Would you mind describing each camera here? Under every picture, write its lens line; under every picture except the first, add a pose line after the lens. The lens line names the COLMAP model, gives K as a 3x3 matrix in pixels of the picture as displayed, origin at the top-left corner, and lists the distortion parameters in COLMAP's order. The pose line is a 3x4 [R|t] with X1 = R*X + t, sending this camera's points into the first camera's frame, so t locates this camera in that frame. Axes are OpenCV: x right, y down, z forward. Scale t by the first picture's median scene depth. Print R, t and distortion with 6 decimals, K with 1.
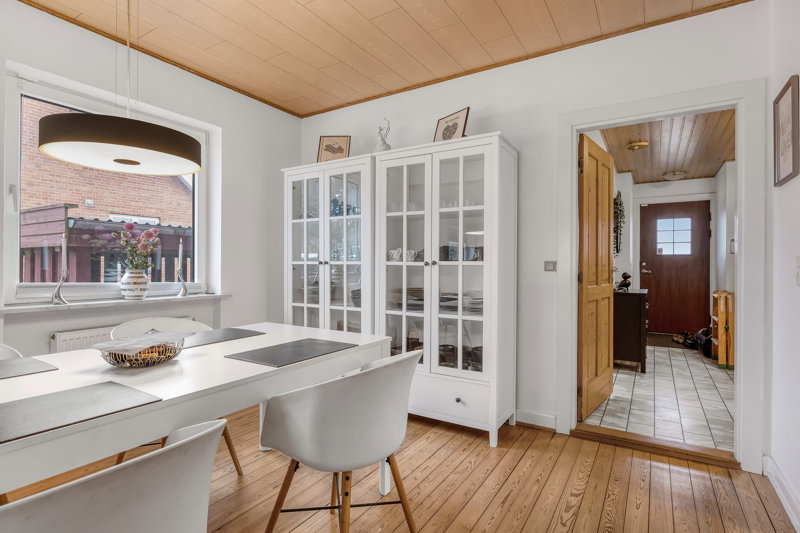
lens RADIAL K [[404.1, 0, 399.3], [0, 404.1, 265.0], [0, 0, 1]] dist [0.005907, 0.001307]
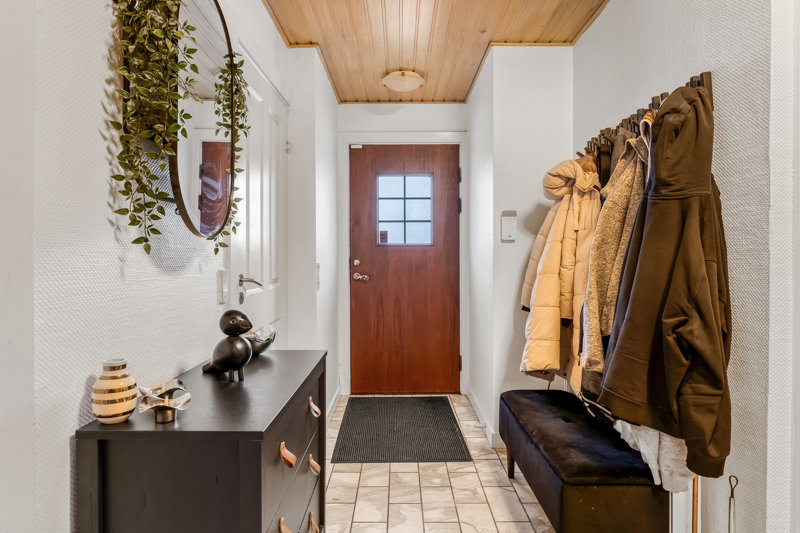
lens RADIAL K [[464.7, 0, 400.3], [0, 464.7, 258.8], [0, 0, 1]] dist [0.000191, -0.000704]
pose [[0.844876, -0.009464, 0.534878, 0.352725], [0.006254, 0.999950, 0.007814, -0.011590], [-0.534925, -0.003257, 0.844893, 0.498446]]
